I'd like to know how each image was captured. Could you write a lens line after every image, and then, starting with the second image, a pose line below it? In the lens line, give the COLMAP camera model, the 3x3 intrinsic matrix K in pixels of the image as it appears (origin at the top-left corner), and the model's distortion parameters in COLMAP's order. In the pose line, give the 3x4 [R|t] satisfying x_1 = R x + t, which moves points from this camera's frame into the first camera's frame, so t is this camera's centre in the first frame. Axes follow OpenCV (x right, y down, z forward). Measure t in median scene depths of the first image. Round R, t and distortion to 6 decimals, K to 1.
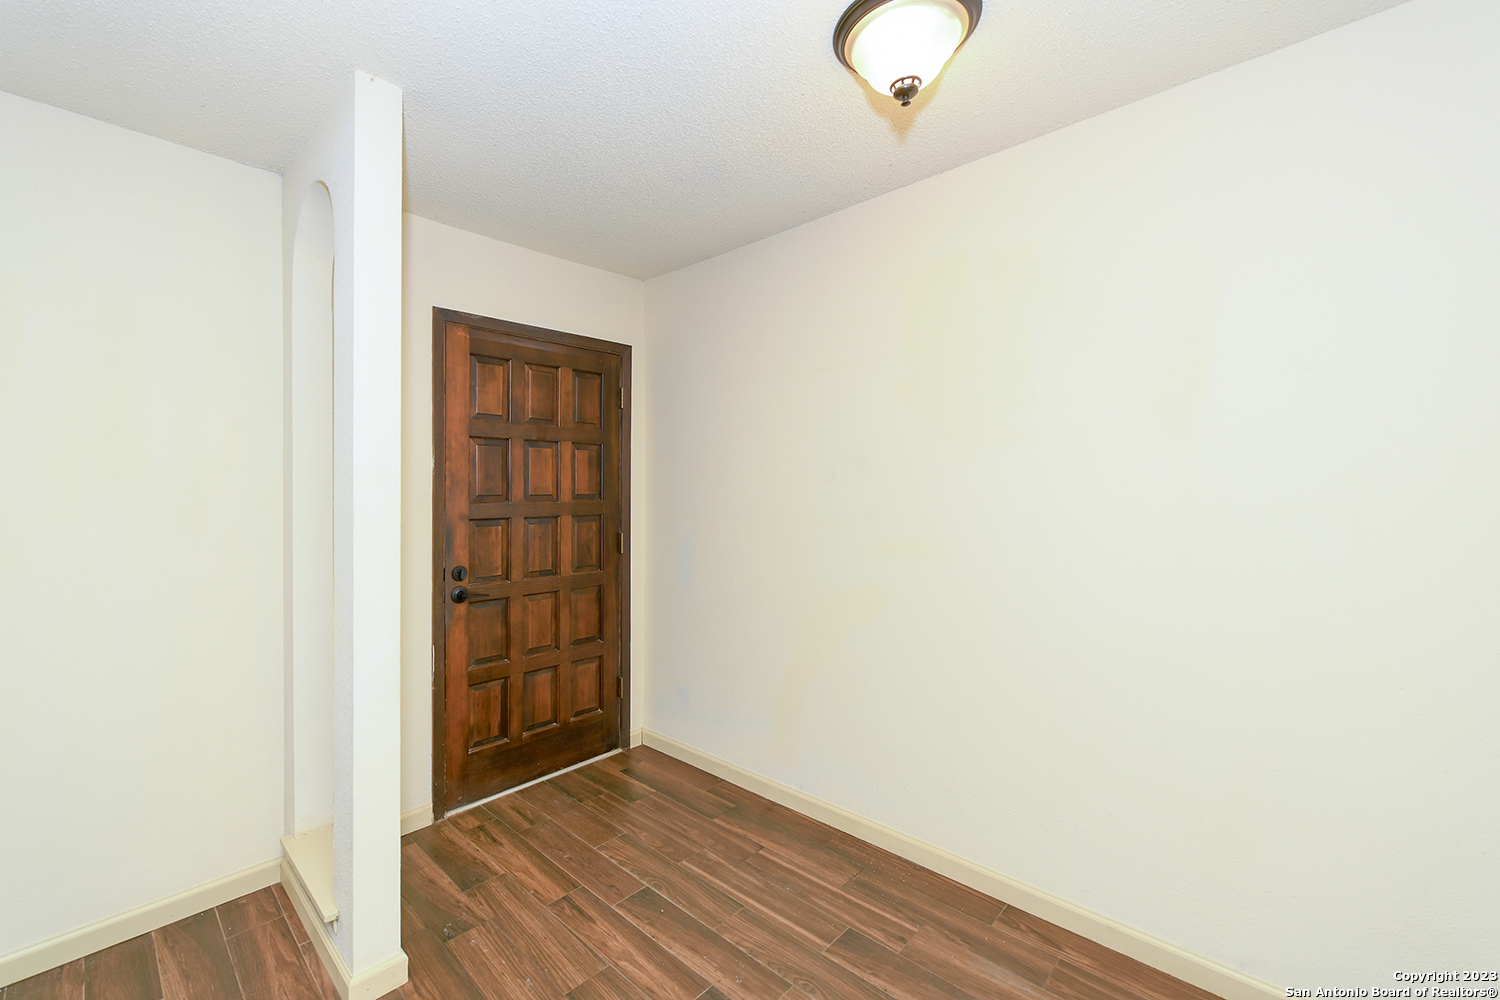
lens RADIAL K [[599.0, 0, 745.6], [0, 599.0, 495.9], [0, 0, 1]] dist [-0.001941, -0.000051]
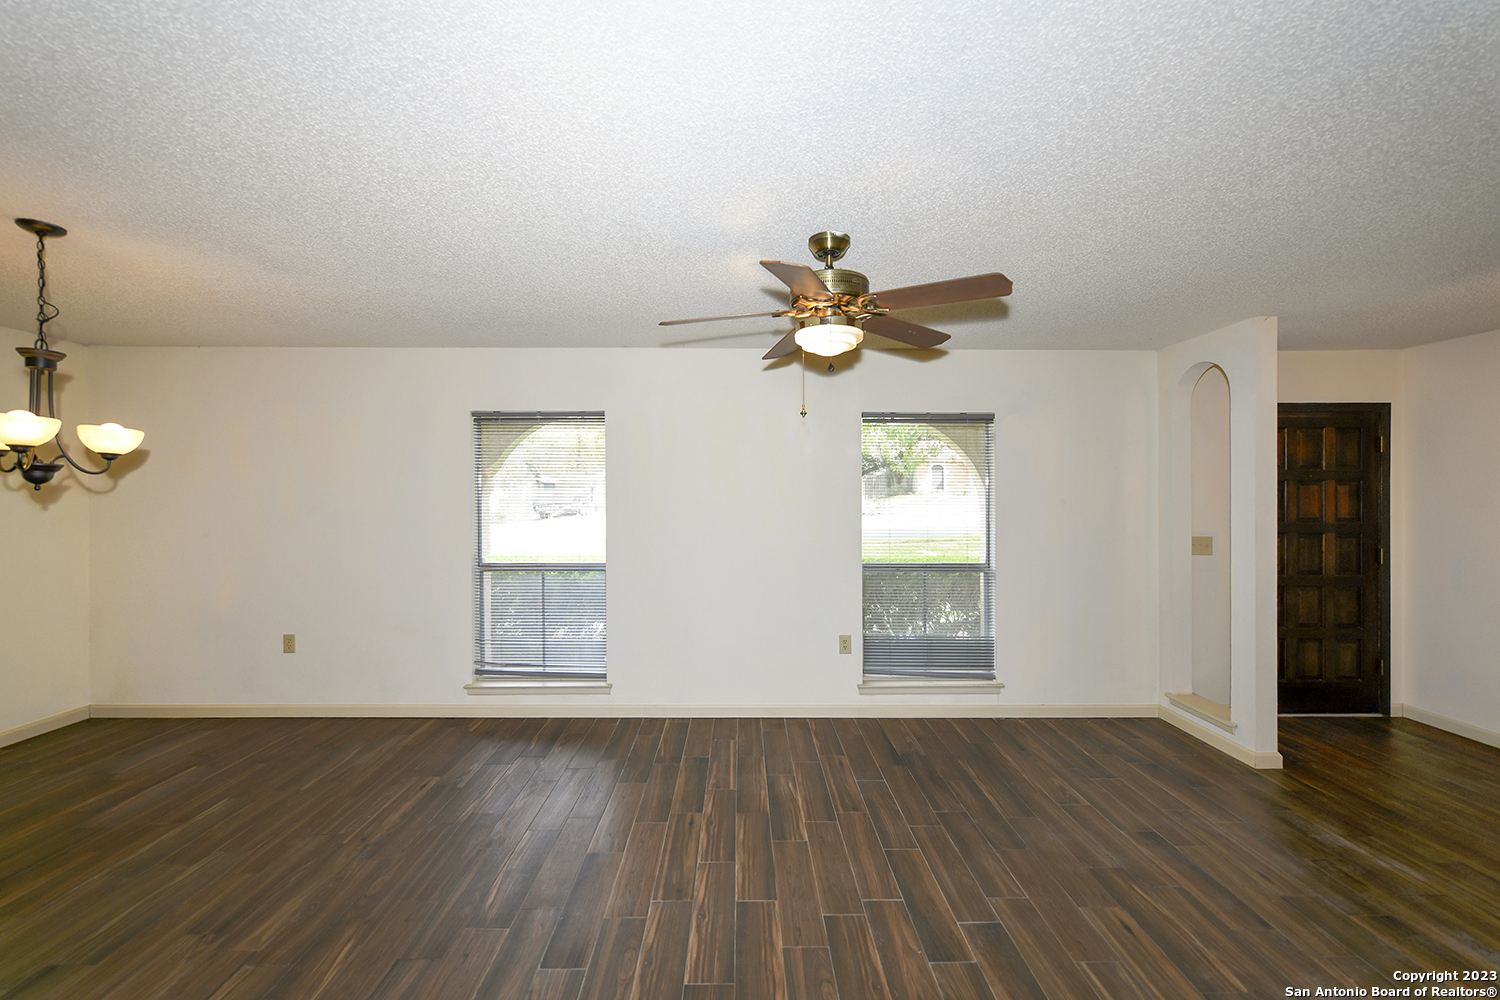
lens RADIAL K [[599.0, 0, 745.6], [0, 599.0, 495.9], [0, 0, 1]] dist [-0.001941, -0.000051]
pose [[0.653249, 0.000287, -0.757143, -0.132329], [-0.007996, 0.999947, -0.006519, -0.033368], [0.757101, 0.010313, 0.653216, -0.930768]]
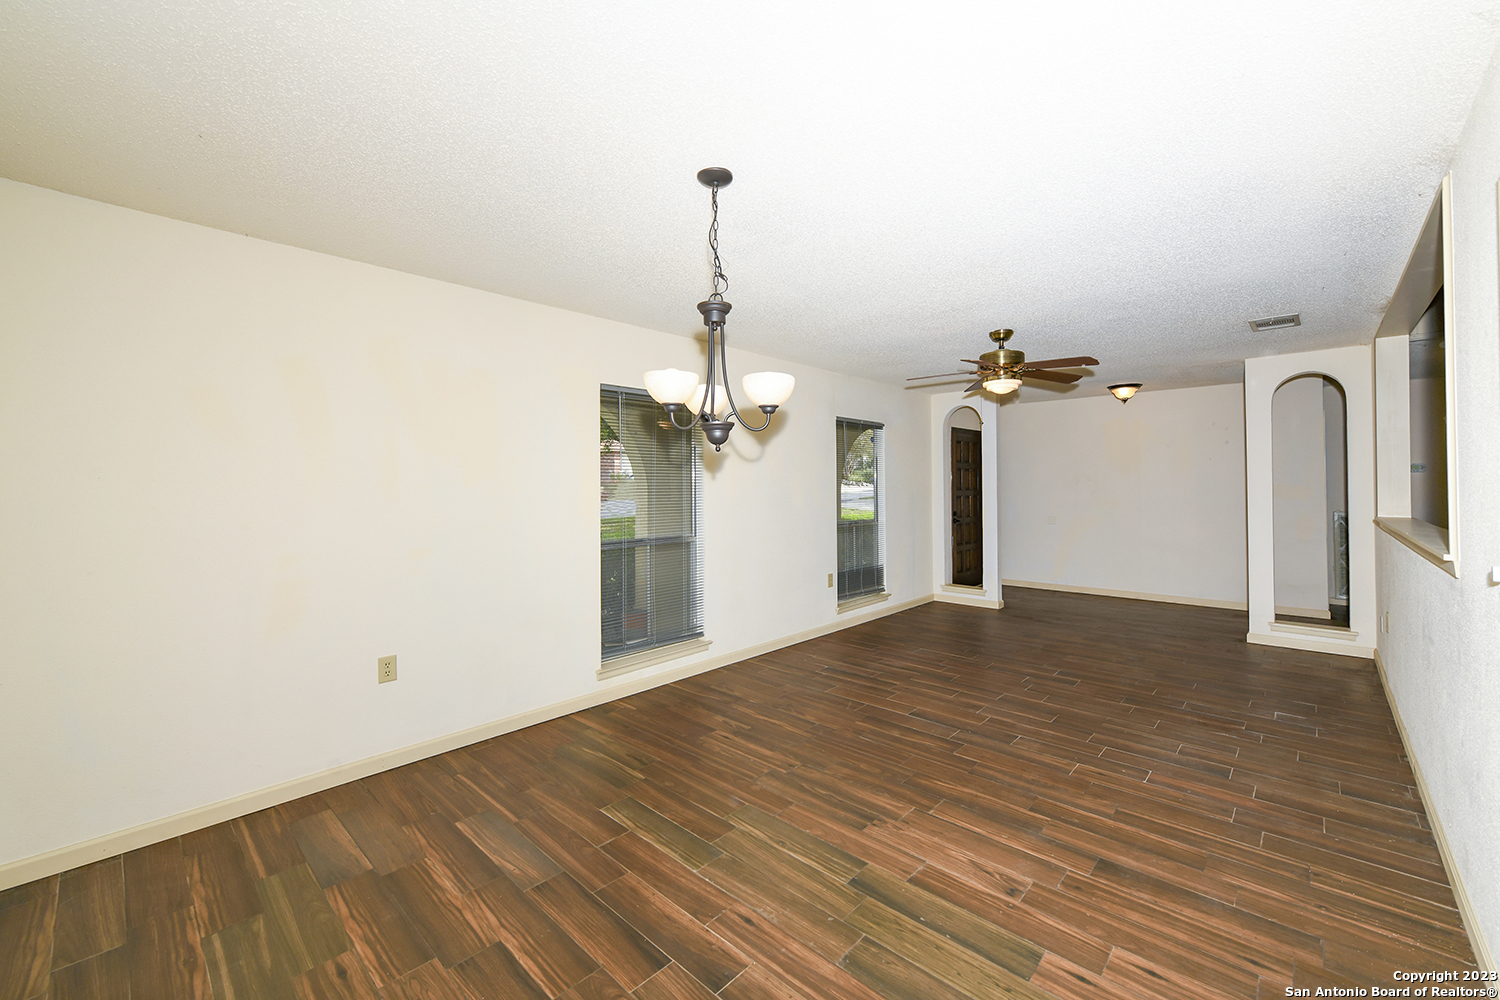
lens RADIAL K [[593.3, 0, 751.7], [0, 593.3, 477.2], [0, 0, 1]] dist [0.000643, 0.000192]
pose [[0.998514, -0.007424, -0.053982, -1.124206], [0.006212, 0.999726, -0.022584, 0.003531], [0.054135, 0.022215, 0.998286, -1.751659]]
